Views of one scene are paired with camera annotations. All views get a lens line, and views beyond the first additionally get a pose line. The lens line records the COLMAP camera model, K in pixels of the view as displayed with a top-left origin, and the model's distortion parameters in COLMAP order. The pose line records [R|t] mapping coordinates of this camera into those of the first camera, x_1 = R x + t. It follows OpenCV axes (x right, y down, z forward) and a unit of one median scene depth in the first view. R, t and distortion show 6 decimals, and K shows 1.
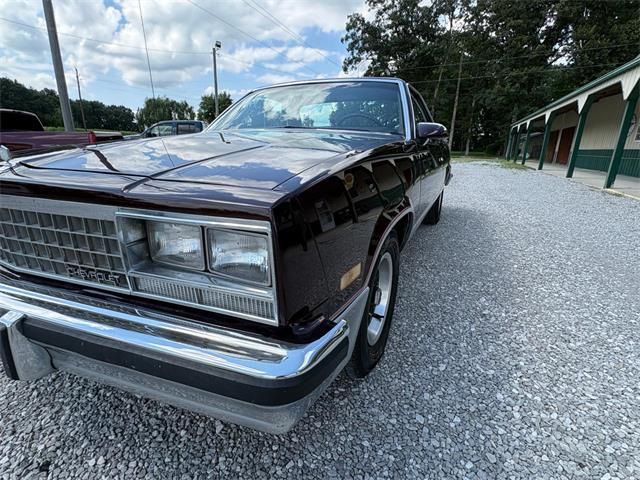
lens RADIAL K [[324.0, 0, 315.0], [0, 324.0, 239.0], [0, 0, 1]] dist [0.002198, -0.001768]
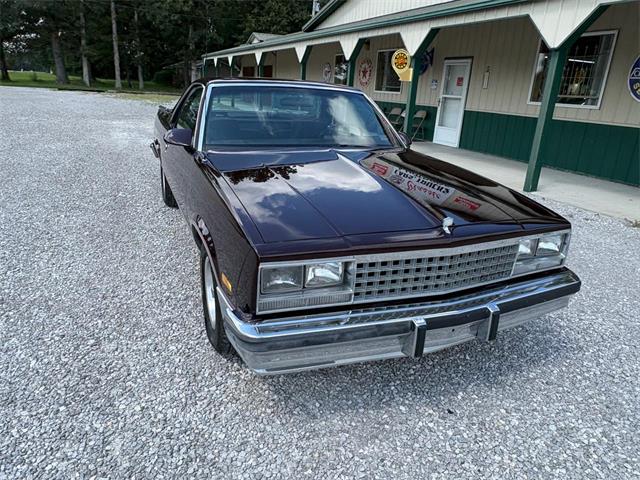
lens RADIAL K [[447.0, 0, 321.5], [0, 447.0, 238.1], [0, 0, 1]] dist [-0.003491, 0.003749]
pose [[0.668729, -0.223875, 0.709001, -0.217096], [0.163588, 0.974526, 0.153422, -0.046095], [-0.725287, 0.013386, 0.688317, -0.004162]]
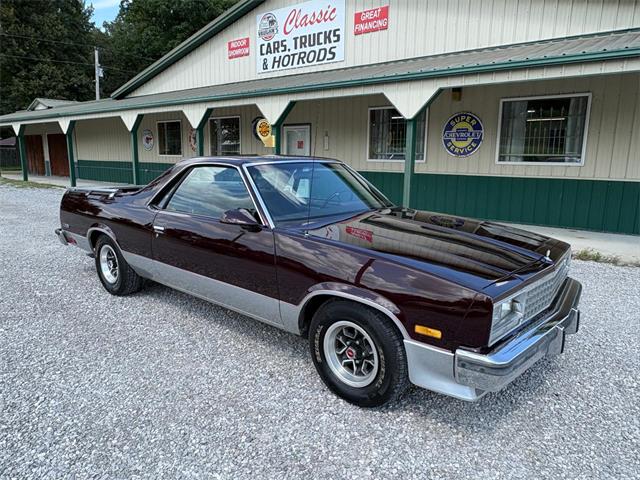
lens RADIAL K [[447.0, 0, 323.3], [0, 447.0, 242.7], [0, 0, 1]] dist [-0.003491, 0.003749]
pose [[0.256363, -0.205530, 0.944476, -0.312529], [0.259420, 0.955911, 0.137603, -0.085295], [-0.931117, 0.209739, 0.298379, 0.111295]]
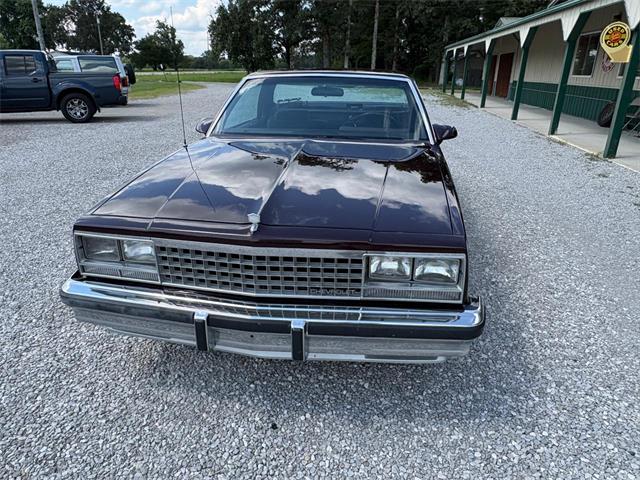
lens RADIAL K [[447.0, 0, 319.0], [0, 447.0, 244.0], [0, 0, 1]] dist [-0.003491, 0.003749]
pose [[0.960145, -0.109555, 0.257135, -0.089179], [0.083263, 0.990323, 0.111029, -0.025850], [-0.266810, -0.085194, 0.959976, -0.075042]]
